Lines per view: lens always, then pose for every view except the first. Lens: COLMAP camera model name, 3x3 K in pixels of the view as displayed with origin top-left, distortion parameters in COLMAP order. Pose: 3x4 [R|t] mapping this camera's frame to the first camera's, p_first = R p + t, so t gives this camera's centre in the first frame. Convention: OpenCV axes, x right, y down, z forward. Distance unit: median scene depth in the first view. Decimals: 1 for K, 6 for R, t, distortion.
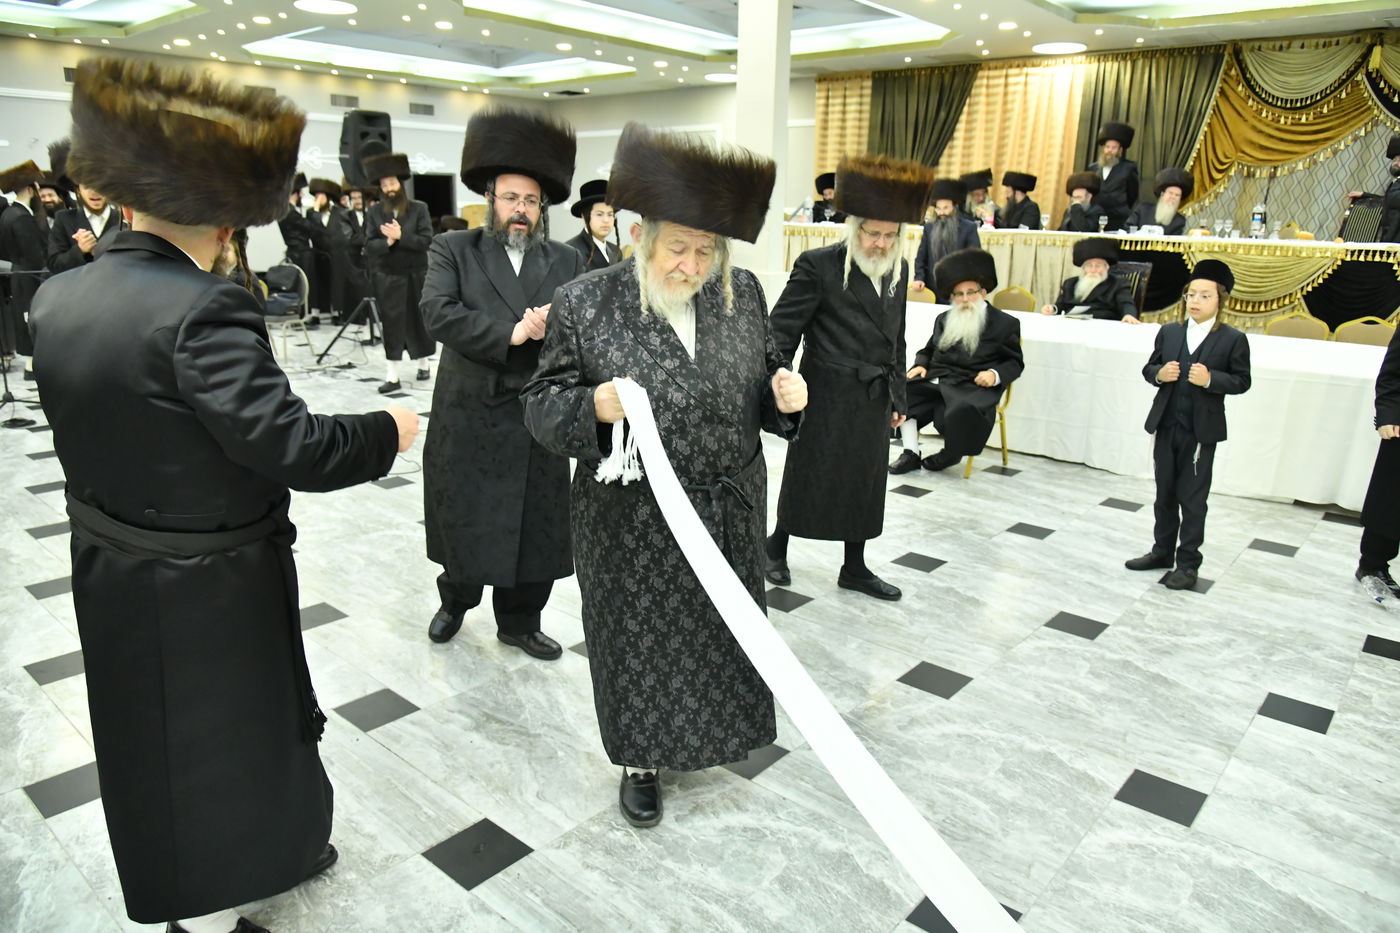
lens RADIAL K [[948.5, 0, 700.0], [0, 948.5, 466.5], [0, 0, 1]] dist [-0.044552, 0.014692]
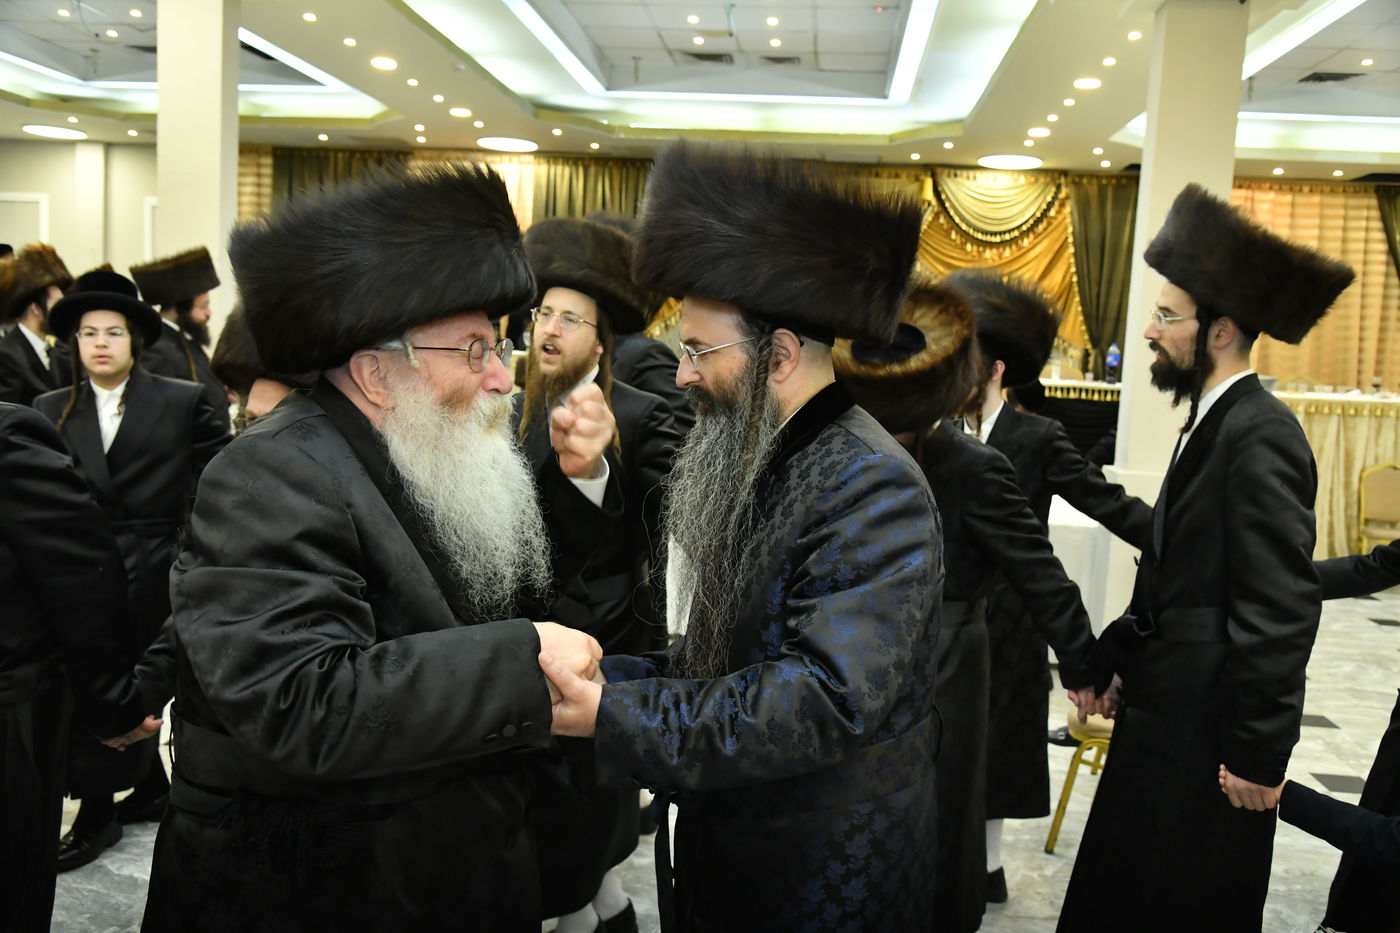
lens RADIAL K [[1153.8, 0, 700.0], [0, 1153.8, 466.5], [0, 0, 1]] dist [-0.029958, 0.000247]
pose [[0.825981, -0.035454, 0.562582, -0.086953], [0.112766, 0.988239, -0.103284, -0.021137], [-0.552304, 0.148751, 0.820264, 0.071242]]
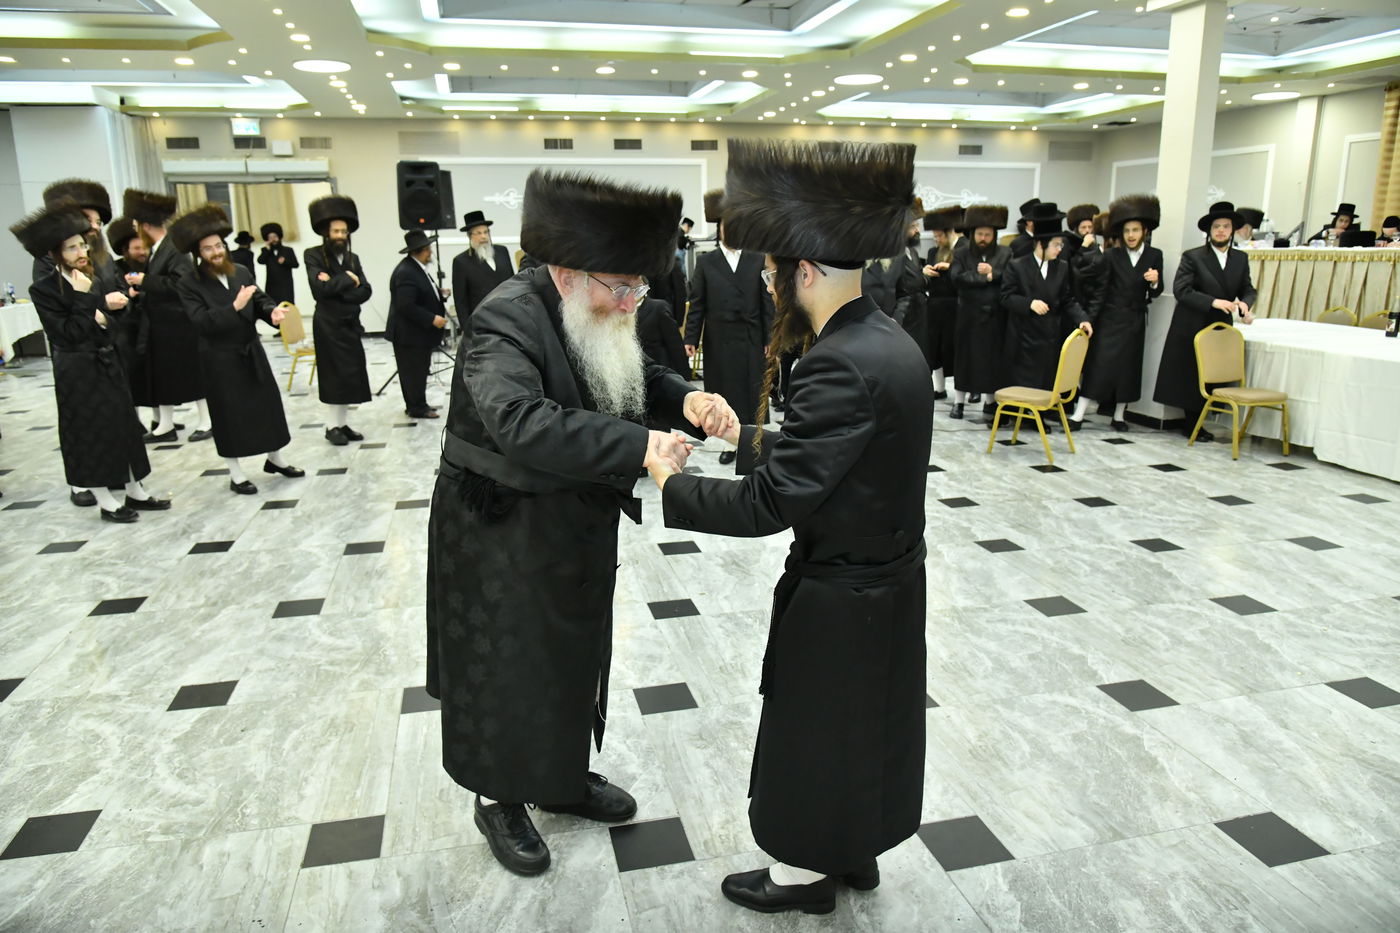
lens RADIAL K [[948.5, 0, 700.0], [0, 948.5, 466.5], [0, 0, 1]] dist [-0.044552, 0.014692]
pose [[0.811743, 0.109841, -0.573593, 0.175736], [-0.126676, 0.991887, 0.010673, 0.027257], [0.570111, 0.063996, 0.819071, -0.096807]]
